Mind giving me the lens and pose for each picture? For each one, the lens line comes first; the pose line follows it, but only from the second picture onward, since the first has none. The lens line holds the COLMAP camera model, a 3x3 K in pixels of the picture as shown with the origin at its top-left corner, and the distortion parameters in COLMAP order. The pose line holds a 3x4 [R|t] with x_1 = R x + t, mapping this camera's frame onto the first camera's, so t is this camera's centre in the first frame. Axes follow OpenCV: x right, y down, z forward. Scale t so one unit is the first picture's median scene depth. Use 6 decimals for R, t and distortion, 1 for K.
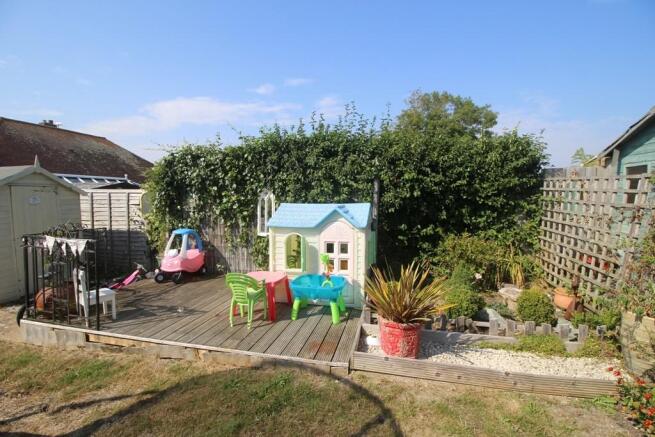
lens RADIAL K [[300.5, 0, 330.3], [0, 300.5, 218.2], [0, 0, 1]] dist [0.000366, -0.012741]
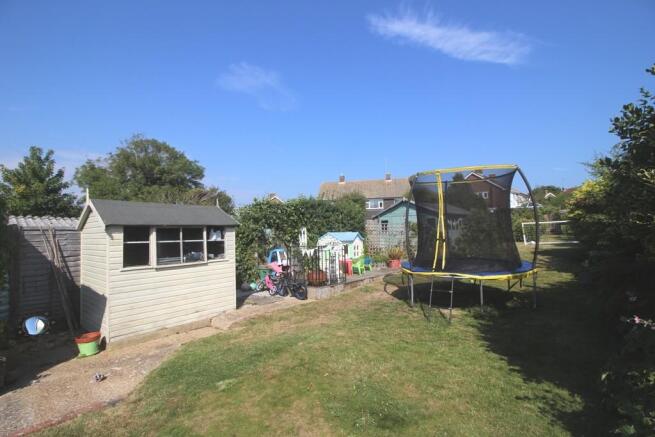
lens RADIAL K [[302.6, 0, 326.9], [0, 302.6, 229.4], [0, 0, 1]] dist [-0.000199, -0.015656]
pose [[0.466390, 0.001571, 0.884578, -2.009990], [0.087824, 0.994975, -0.048072, 0.032368], [-0.880208, 0.100107, 0.463909, -0.052870]]
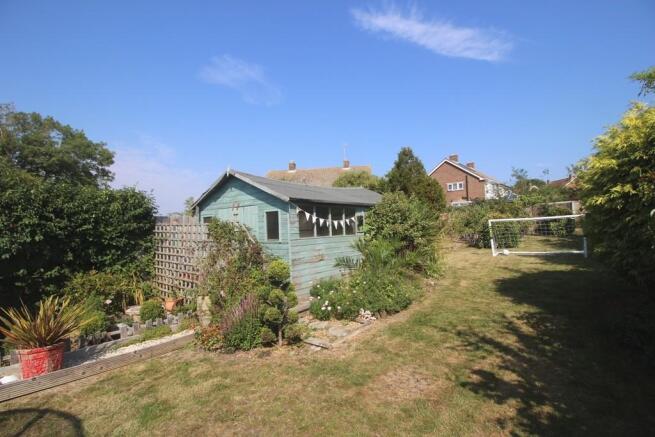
lens RADIAL K [[300.5, 0, 330.3], [0, 300.5, 218.2], [0, 0, 1]] dist [0.000366, -0.012741]
pose [[0.431045, 0.020103, 0.902106, -0.199440], [0.093918, 0.993322, -0.067011, 0.012559], [-0.897429, 0.113609, 0.426279, -0.335639]]
